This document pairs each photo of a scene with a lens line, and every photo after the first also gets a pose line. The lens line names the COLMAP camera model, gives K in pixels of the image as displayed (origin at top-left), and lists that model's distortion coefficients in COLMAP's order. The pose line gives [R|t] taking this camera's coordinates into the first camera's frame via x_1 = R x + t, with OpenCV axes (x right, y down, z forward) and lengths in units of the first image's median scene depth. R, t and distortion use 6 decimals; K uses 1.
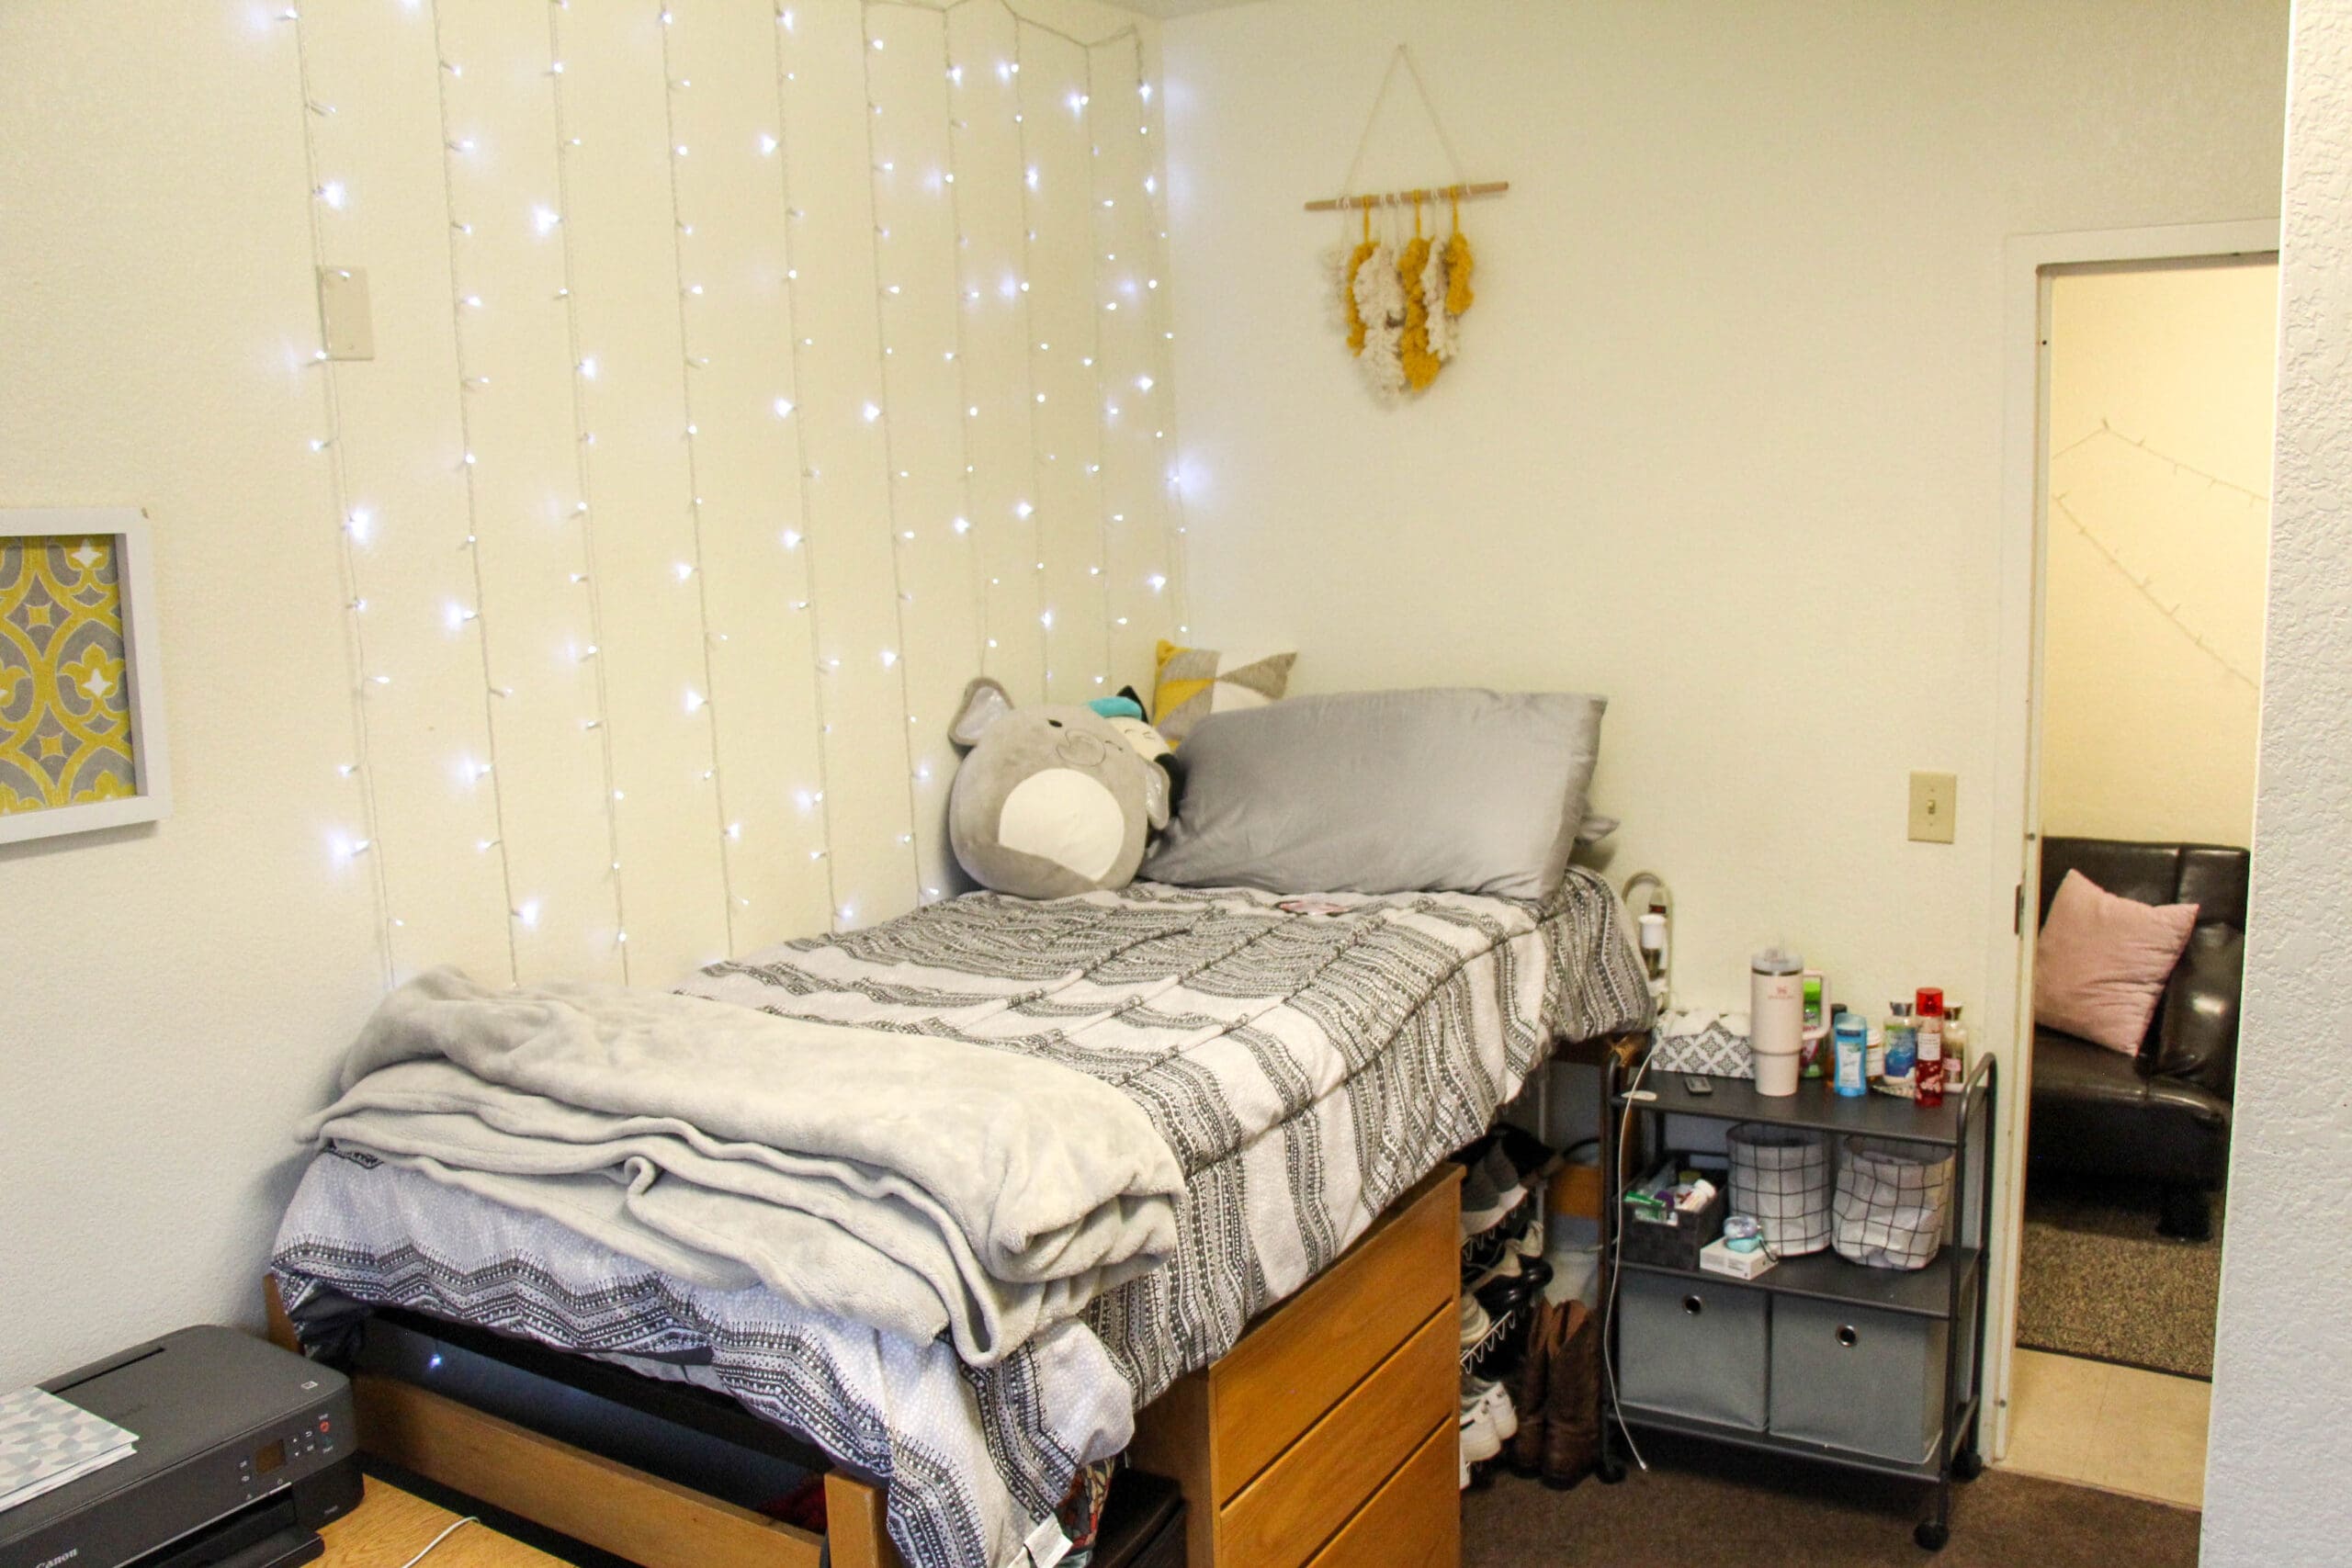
lens RADIAL K [[1943.6, 0, 1193.3], [0, 1943.6, 778.6], [0, 0, 1]] dist [-0.187939, 0.156103]
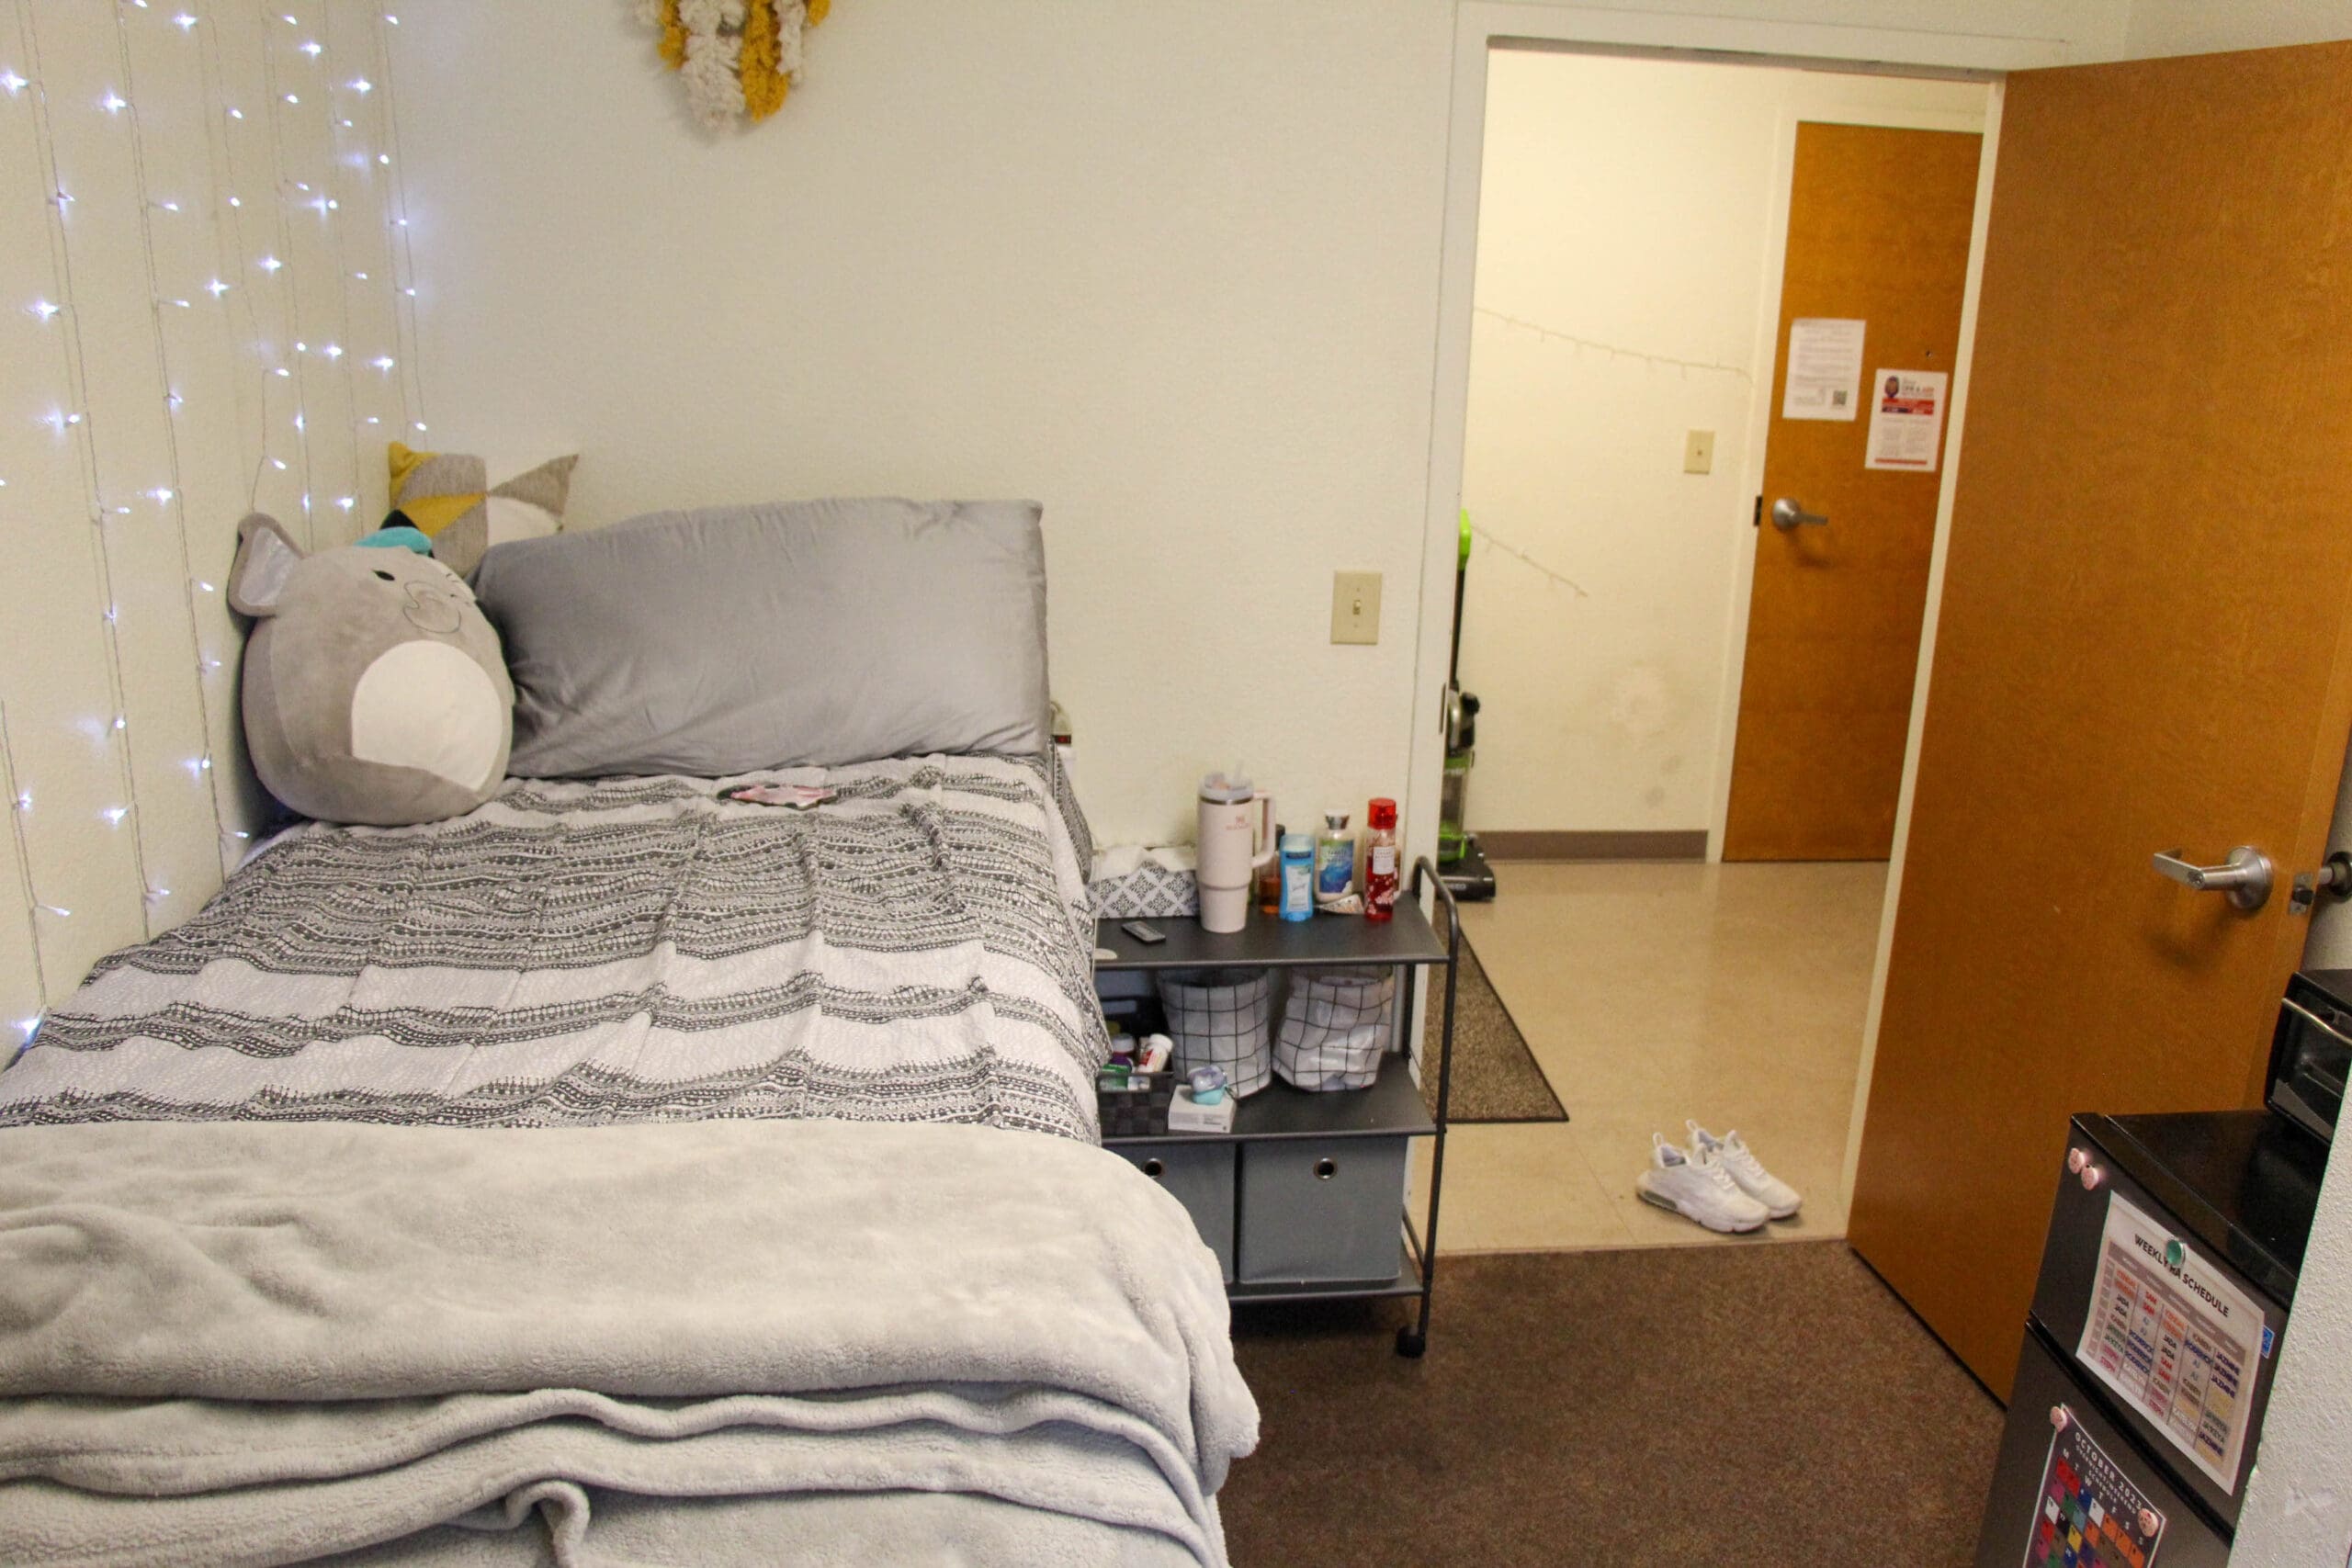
lens RADIAL K [[1943.6, 0, 1193.3], [0, 1943.6, 778.6], [0, 0, 1]] dist [-0.187939, 0.156103]
pose [[0.790995, -0.120016, 0.599935, -0.264169], [0.038145, 0.988338, 0.147423, -0.046148], [-0.610632, -0.093726, 0.786349, 0.281371]]
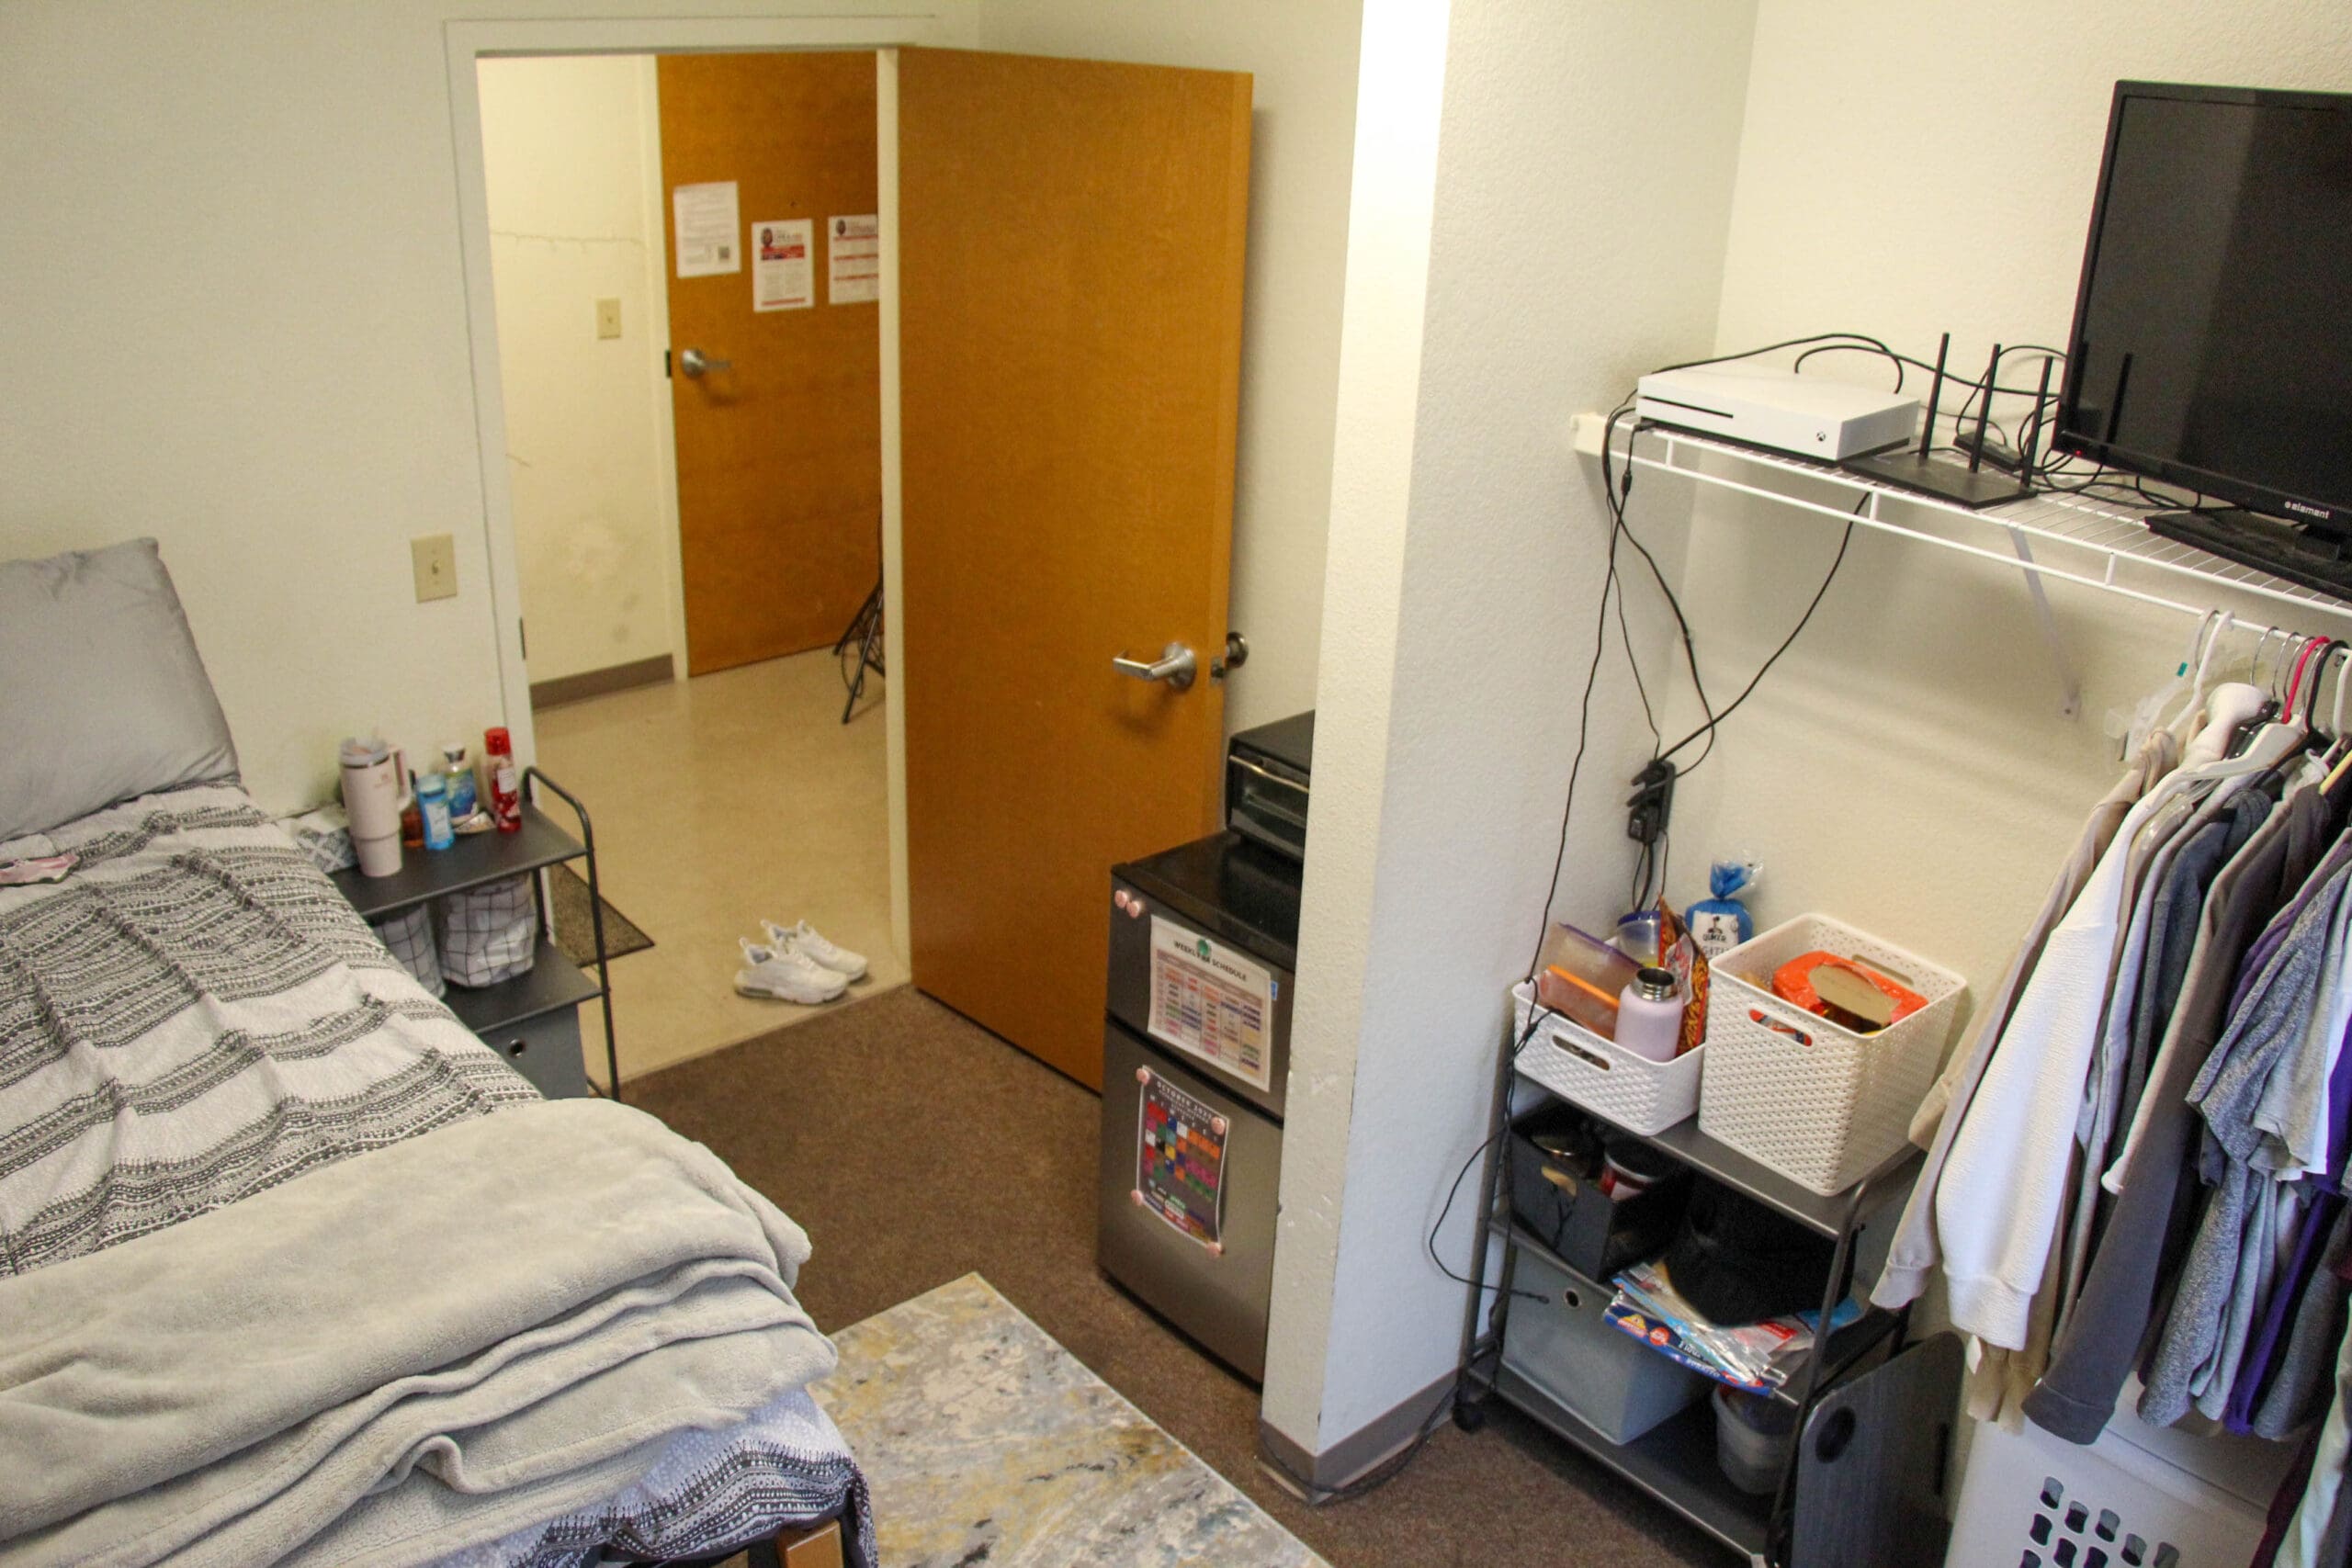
lens RADIAL K [[1943.6, 0, 1193.3], [0, 1943.6, 778.6], [0, 0, 1]] dist [-0.187939, 0.156103]
pose [[0.289951, -0.335055, 0.896475, -0.480365], [0.103433, 0.942199, 0.318690, -0.168110], [-0.951436, 0.000320, 0.307848, 0.264668]]
